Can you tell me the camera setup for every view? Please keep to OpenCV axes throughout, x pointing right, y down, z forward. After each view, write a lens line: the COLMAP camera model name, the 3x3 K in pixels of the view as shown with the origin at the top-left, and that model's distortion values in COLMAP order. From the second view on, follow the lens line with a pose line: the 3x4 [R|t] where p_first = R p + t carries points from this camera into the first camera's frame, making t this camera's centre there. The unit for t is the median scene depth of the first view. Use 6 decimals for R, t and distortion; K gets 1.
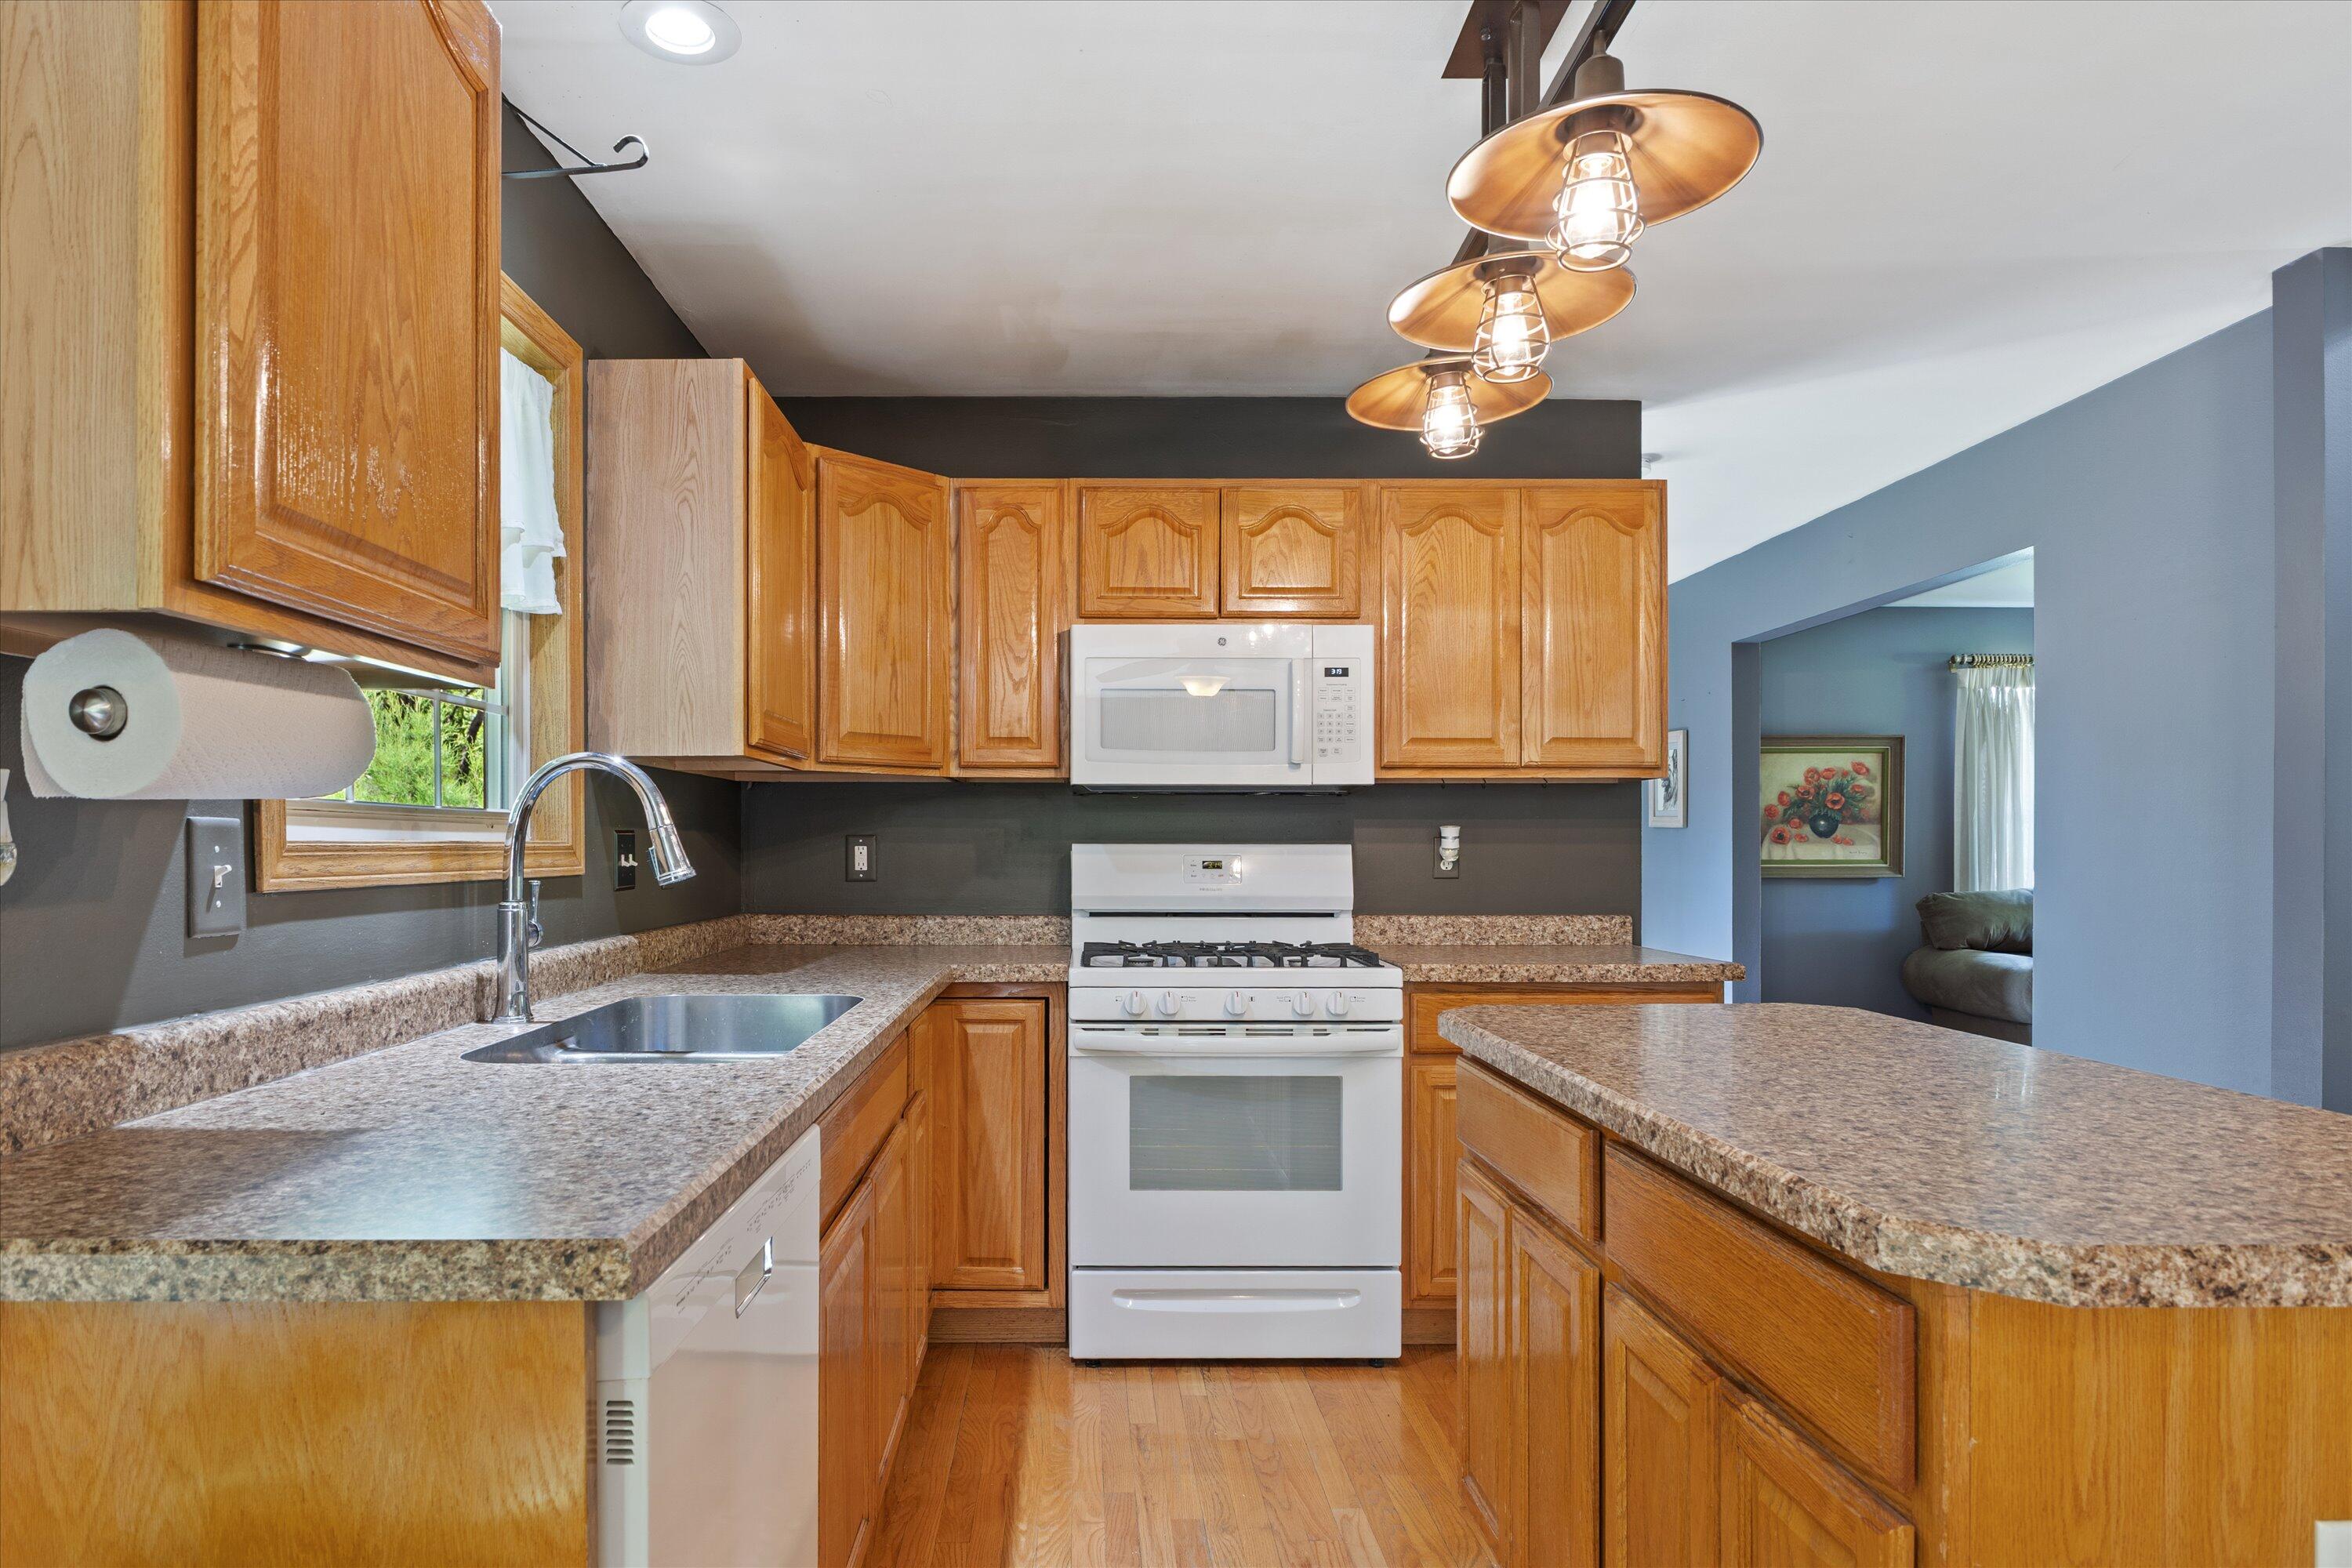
lens RADIAL K [[1336.6, 0, 1088.4], [0, 1336.6, 846.5], [0, 0, 1]] dist [-0.004749, -0.000725]
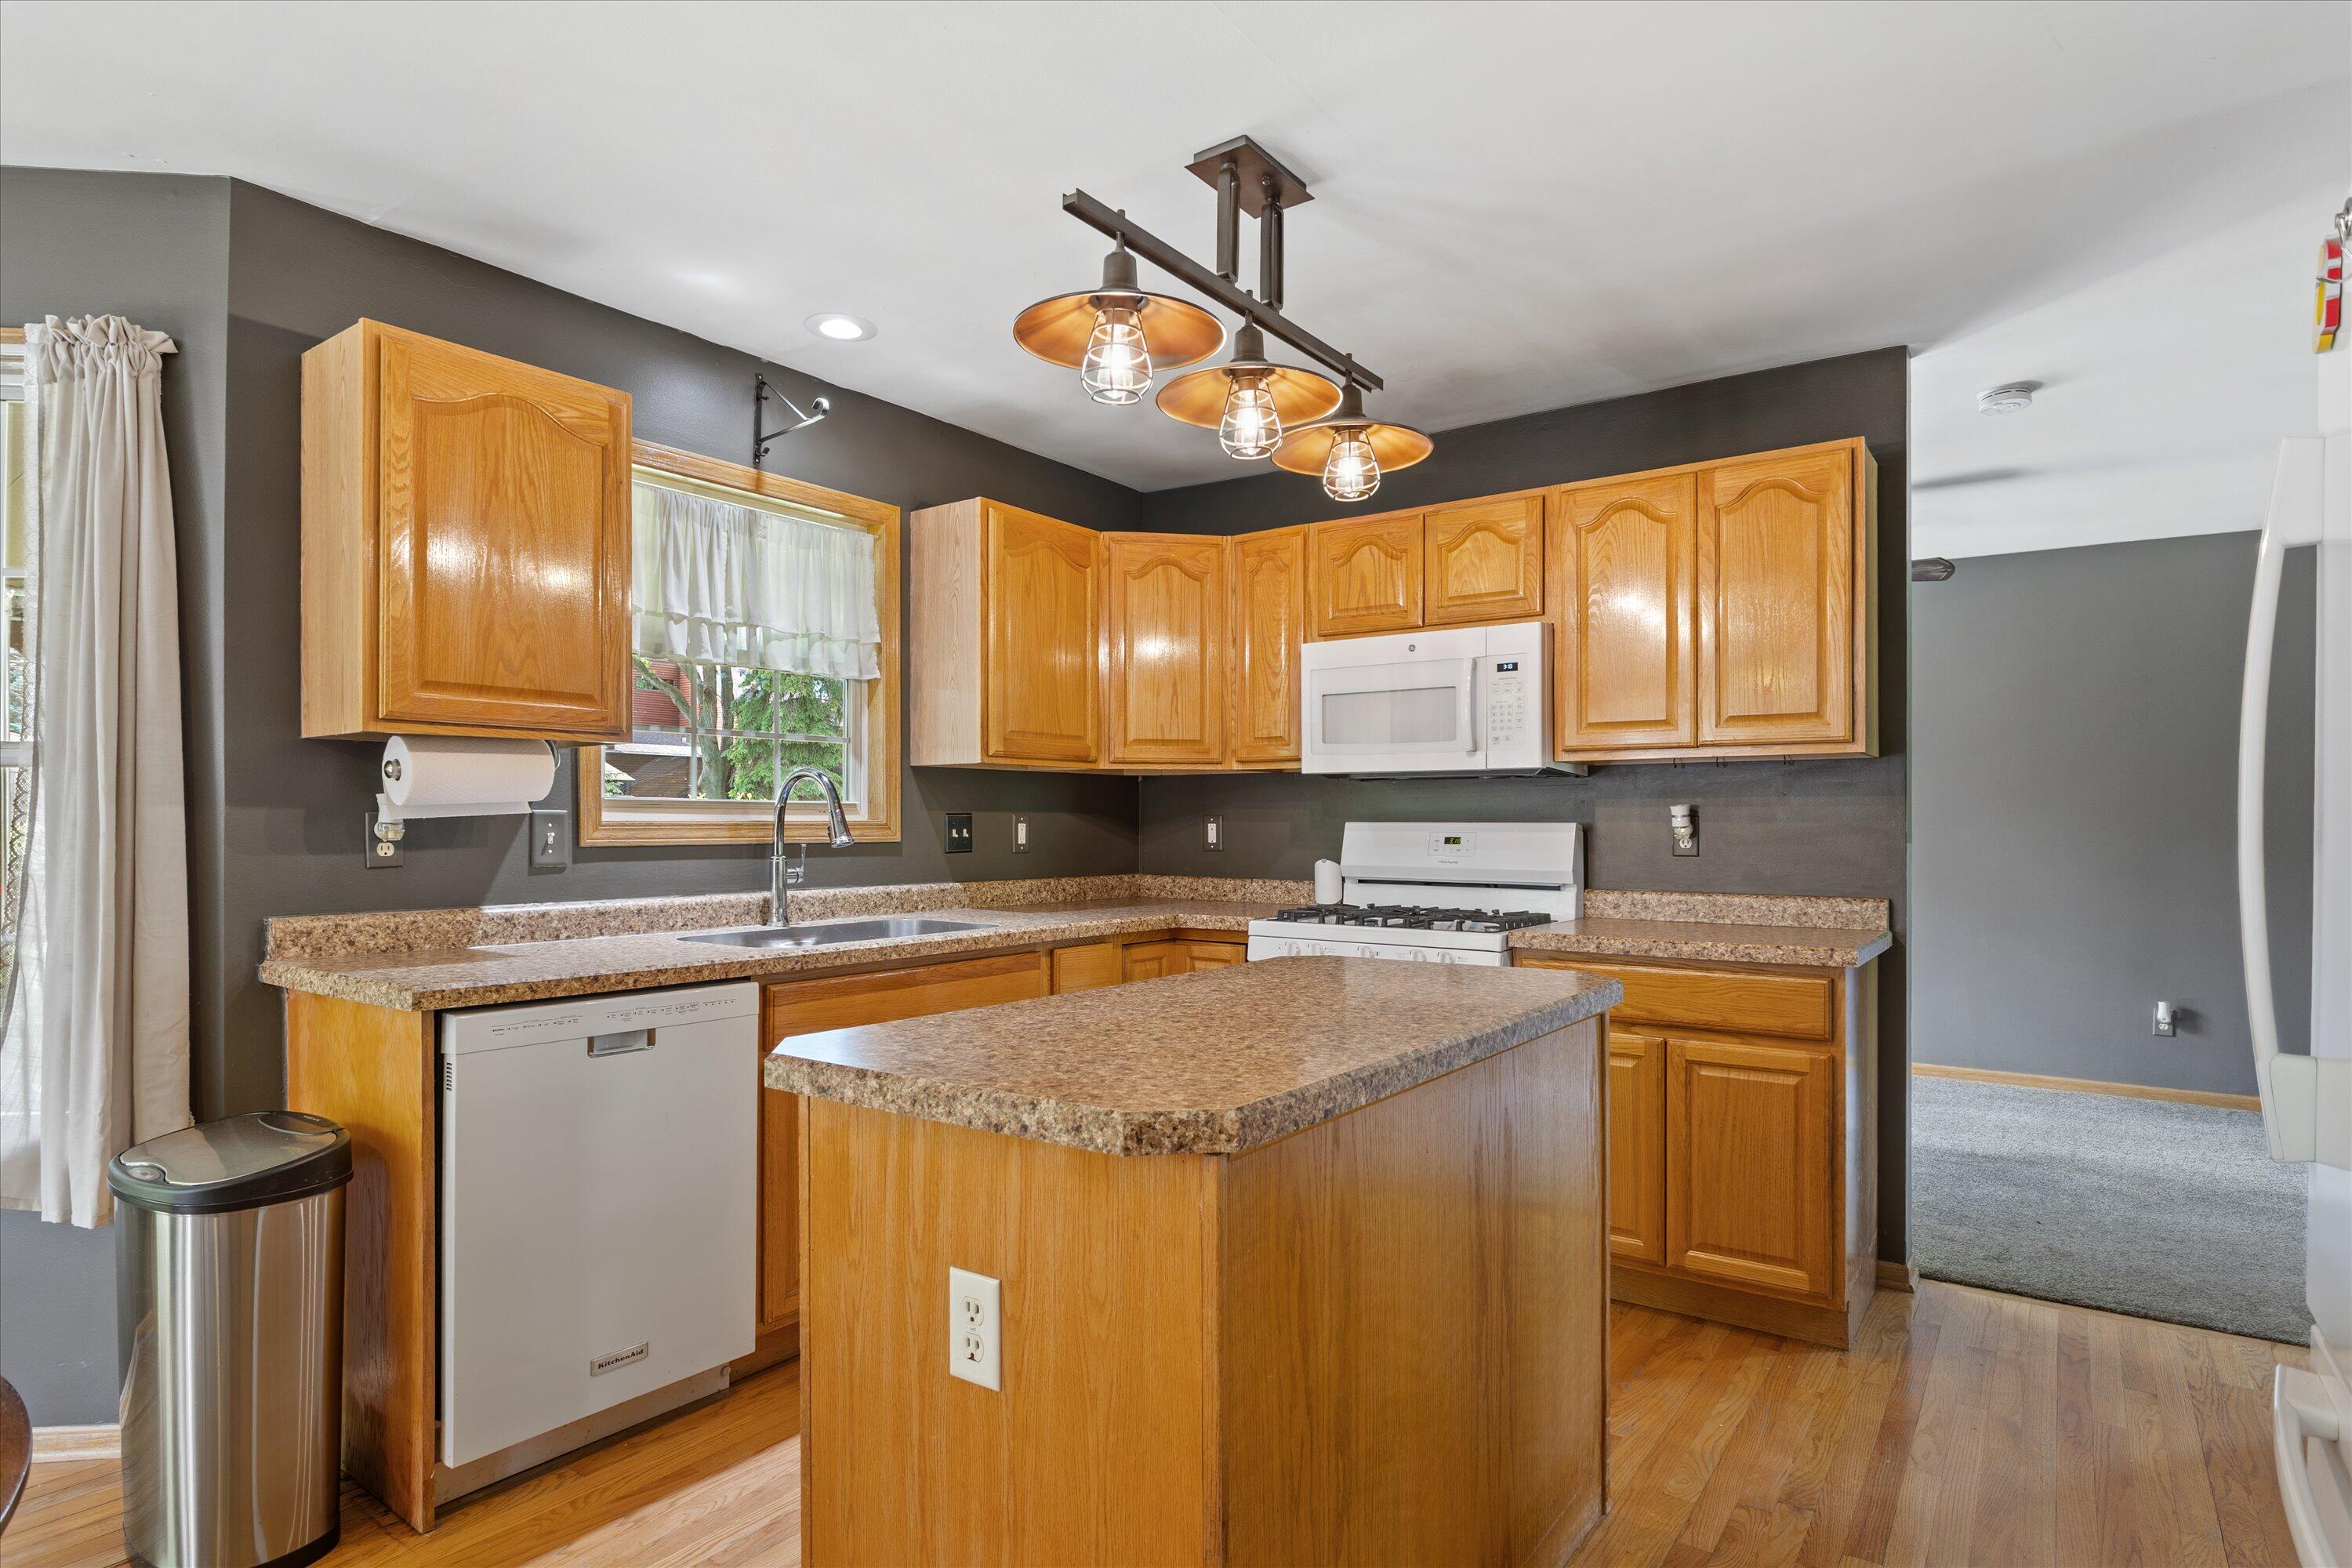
lens RADIAL K [[1261.0, 0, 1170.0], [0, 1261.0, 823.0], [0, 0, 1]] dist [0.000140, 0.000229]
pose [[0.807322, 0.001366, -0.590110, 0.566411], [-0.001537, 0.999999, 0.000212, -0.001319], [0.590110, 0.000736, 0.807323, -0.008325]]
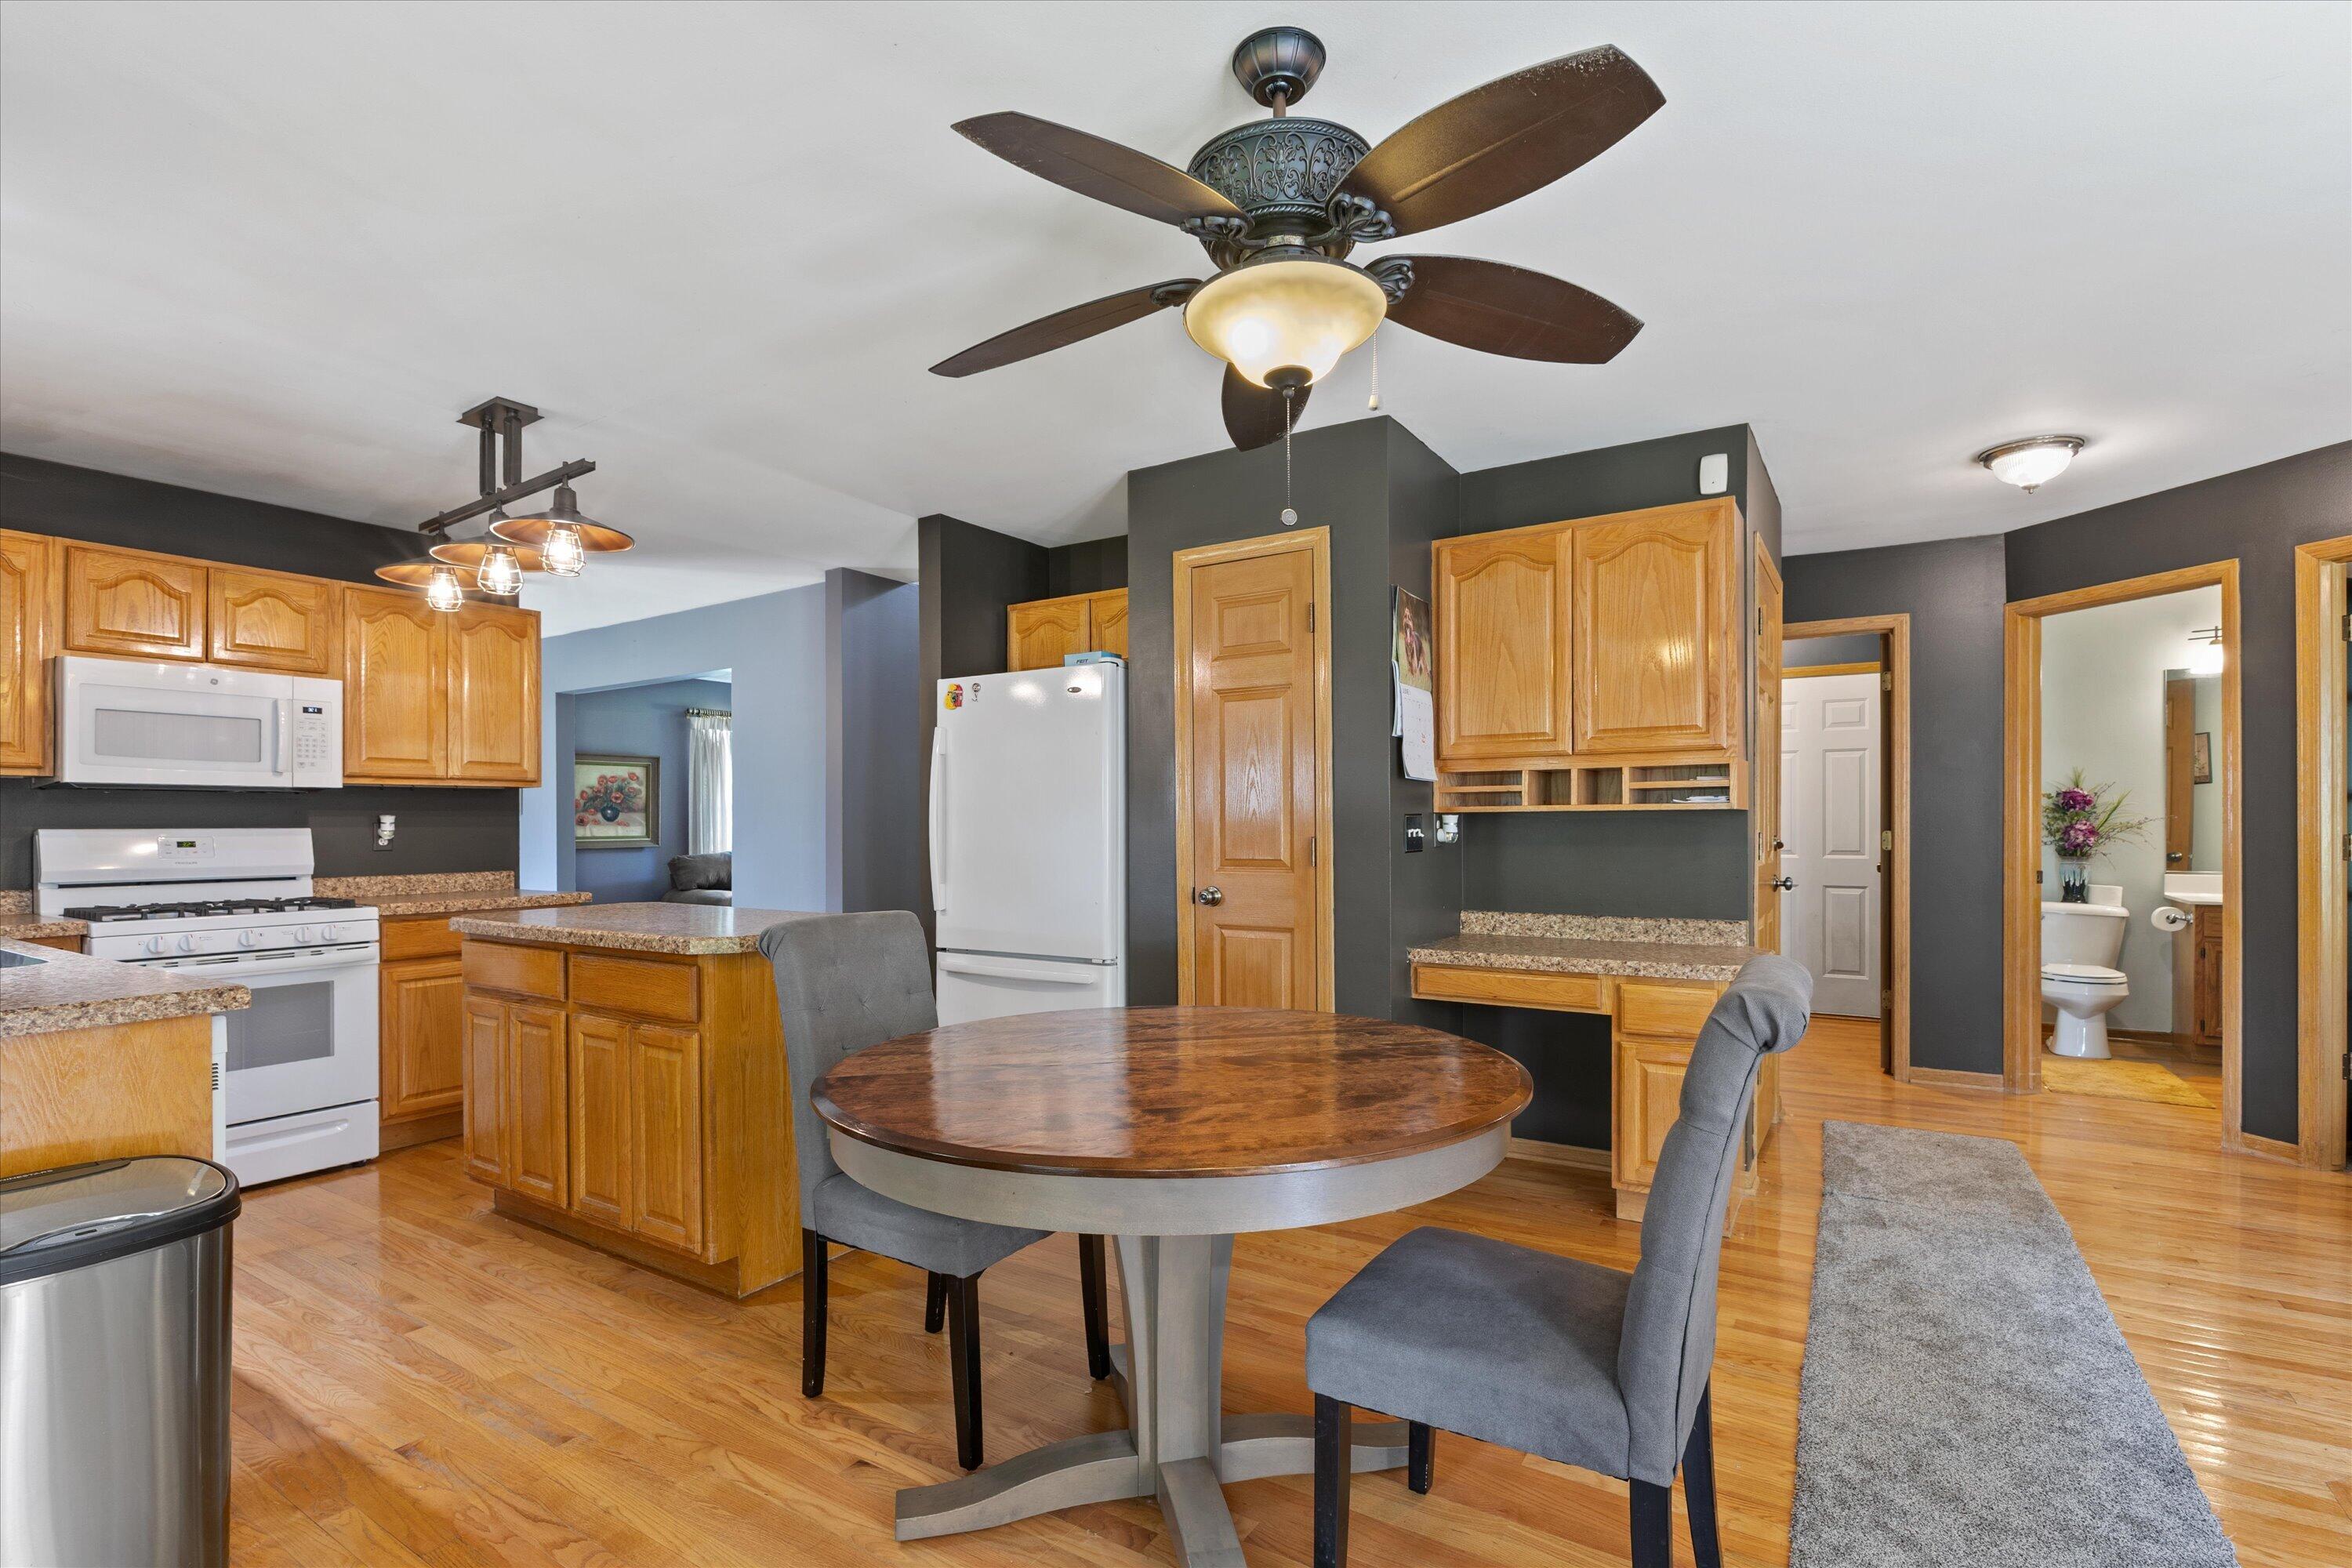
lens RADIAL K [[1117.6, 0, 1166.9], [0, 1117.6, 815.2], [0, 0, 1]] dist [-0.004089, -0.000911]
pose [[0.551003, 0.002340, 0.834500, -0.310738], [0.006825, 0.999950, -0.007311, -0.000476], [-0.834475, 0.009724, 0.550960, -0.441771]]
